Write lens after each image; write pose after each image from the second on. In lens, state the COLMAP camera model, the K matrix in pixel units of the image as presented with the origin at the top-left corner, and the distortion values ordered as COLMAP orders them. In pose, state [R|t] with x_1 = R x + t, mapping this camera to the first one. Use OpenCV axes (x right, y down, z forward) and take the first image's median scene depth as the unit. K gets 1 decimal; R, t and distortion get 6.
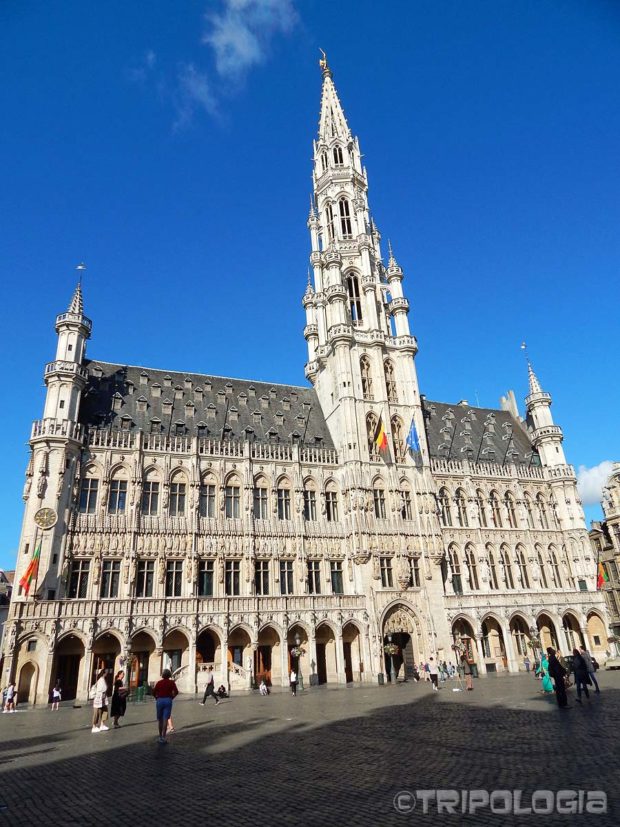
lens RADIAL K [[538.7, 0, 310.0], [0, 538.7, 413.5], [0, 0, 1]] dist [-0.007210, -0.004268]
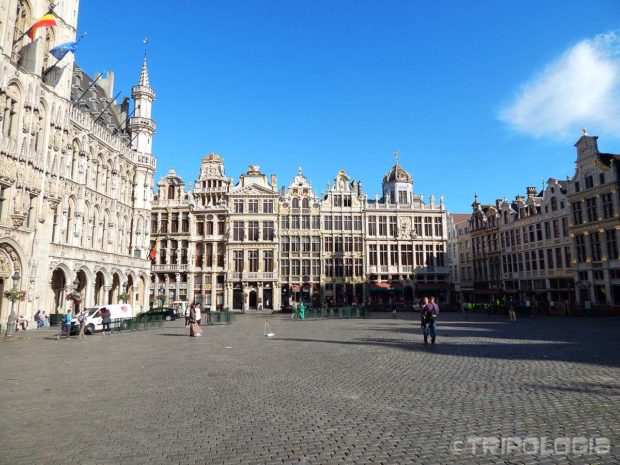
lens RADIAL K [[403.9, 0, 310.0], [0, 403.9, 232.5], [0, 0, 1]] dist [-0.007210, -0.004268]
pose [[0.399144, 0.184480, 0.898137, -0.178495], [-0.386674, 0.922049, -0.017549, 0.166049], [-0.831364, -0.340282, 0.439364, 0.349997]]
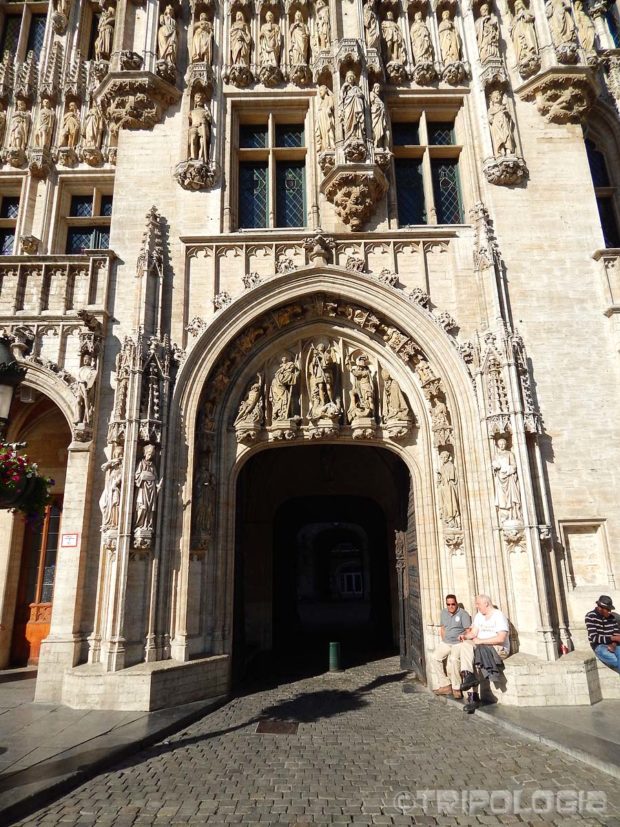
lens RADIAL K [[538.7, 0, 310.0], [0, 538.7, 413.5], [0, 0, 1]] dist [-0.007210, -0.004268]
pose [[0.926305, -0.074970, -0.369240, 0.216322], [0.129922, 0.983453, 0.126253, 0.350197], [0.353665, -0.164922, 0.920718, 0.771910]]
